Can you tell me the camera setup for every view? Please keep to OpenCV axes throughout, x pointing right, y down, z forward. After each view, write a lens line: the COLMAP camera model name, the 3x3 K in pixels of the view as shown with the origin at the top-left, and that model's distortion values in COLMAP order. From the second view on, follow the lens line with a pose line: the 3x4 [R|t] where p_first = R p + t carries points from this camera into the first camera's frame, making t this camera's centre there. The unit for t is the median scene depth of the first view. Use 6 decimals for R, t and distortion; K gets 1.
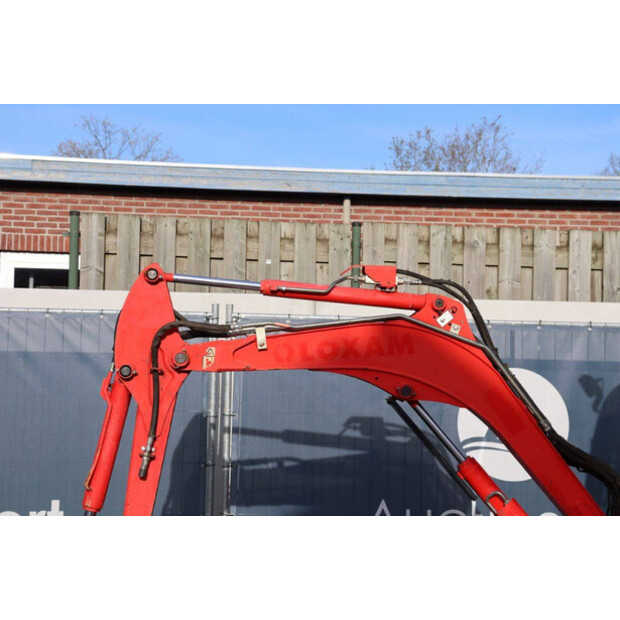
lens RADIAL K [[1274.4, 0, 314.5], [0, 1274.4, 310.6], [0, 0, 1]] dist [0.322000, 0.000000]
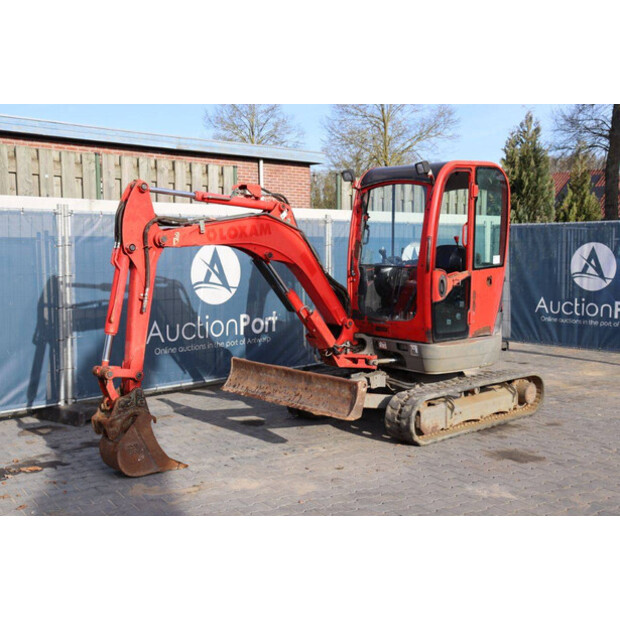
lens RADIAL K [[761.5, 0, 302.2], [0, 761.5, 302.8], [0, 0, 1]] dist [0.020572, 0.000000]
pose [[0.789451, -0.067930, 0.610043, -0.410385], [-0.008170, 0.992606, 0.121102, -0.000938], [-0.613759, -0.100588, 0.783059, 0.087203]]
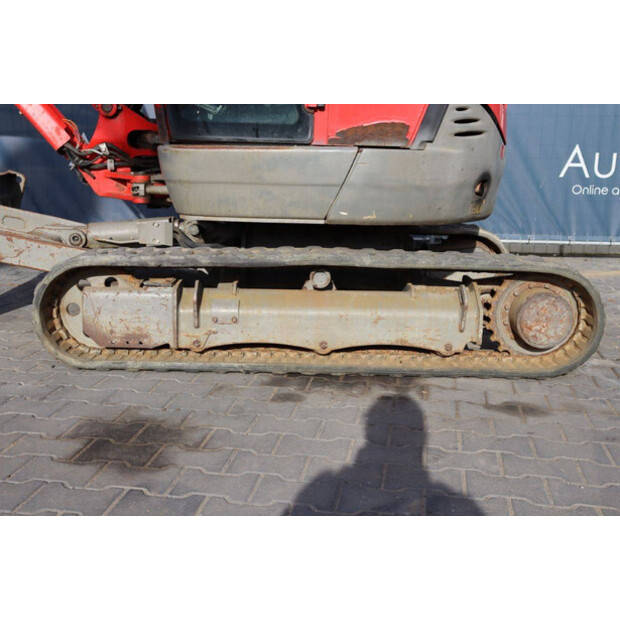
lens RADIAL K [[761.5, 0, 308.7], [0, 761.5, 307.4], [0, 0, 1]] dist [0.020572, 0.000000]
pose [[0.997688, 0.015643, -0.066134, 0.308377], [0.000754, 0.970539, 0.240942, 0.133850], [0.067955, -0.240435, 0.968284, 0.297955]]
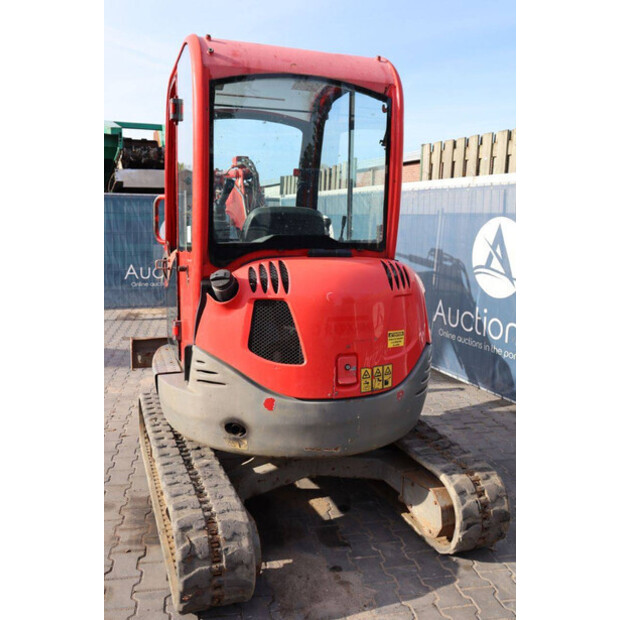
lens RADIAL K [[553.2, 0, 307.2], [0, 553.2, 308.1], [0, 0, 1]] dist [-0.124701, 0.113938]
pose [[0.283758, 0.133335, -0.949580, 0.669970], [0.017628, 0.989393, 0.144193, 0.054415], [0.958734, -0.057656, 0.278398, 0.643354]]
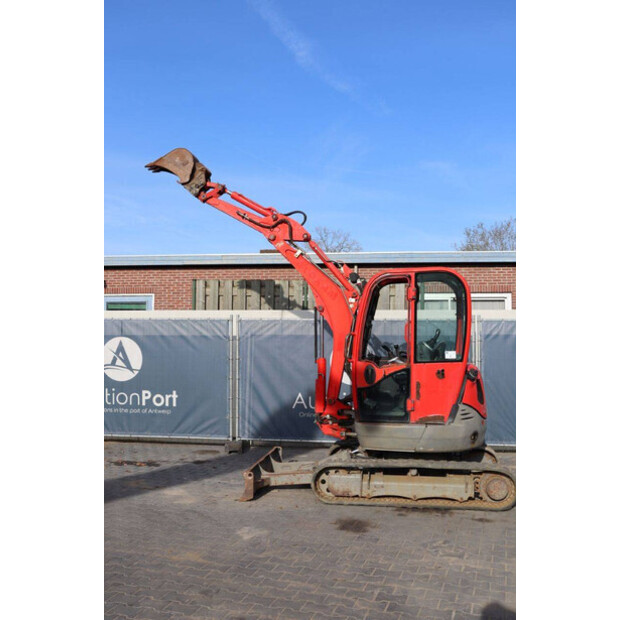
lens RADIAL K [[627.9, 0, 309.4], [0, 627.9, 330.2], [0, 0, 1]] dist [-0.048736, 0.000000]
pose [[0.974552, -0.018651, -0.223385, 0.343026], [0.023730, 0.999517, 0.020074, 0.003887], [0.222903, -0.024864, 0.974523, -0.167201]]
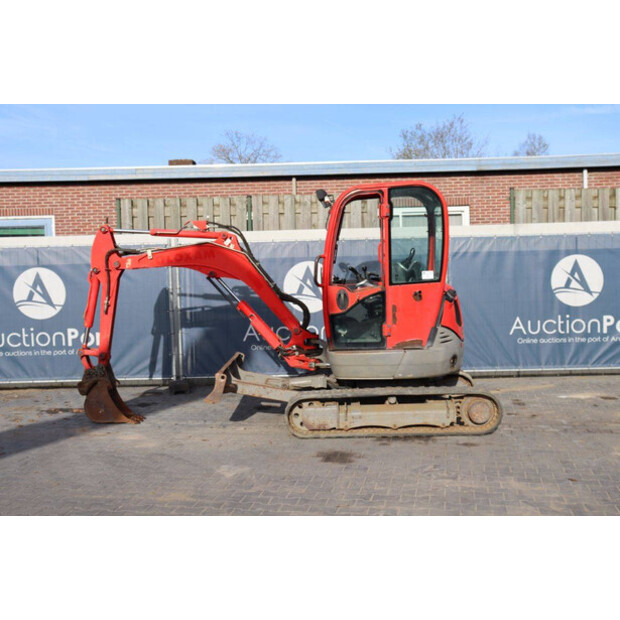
lens RADIAL K [[746.2, 0, 307.7], [0, 746.2, 304.7], [0, 0, 1]] dist [0.011021, 0.000000]
pose [[0.993571, -0.039745, -0.106002, 0.288436], [0.049678, 0.994447, 0.092772, 0.000638], [0.101726, -0.097442, 0.990029, -0.258887]]
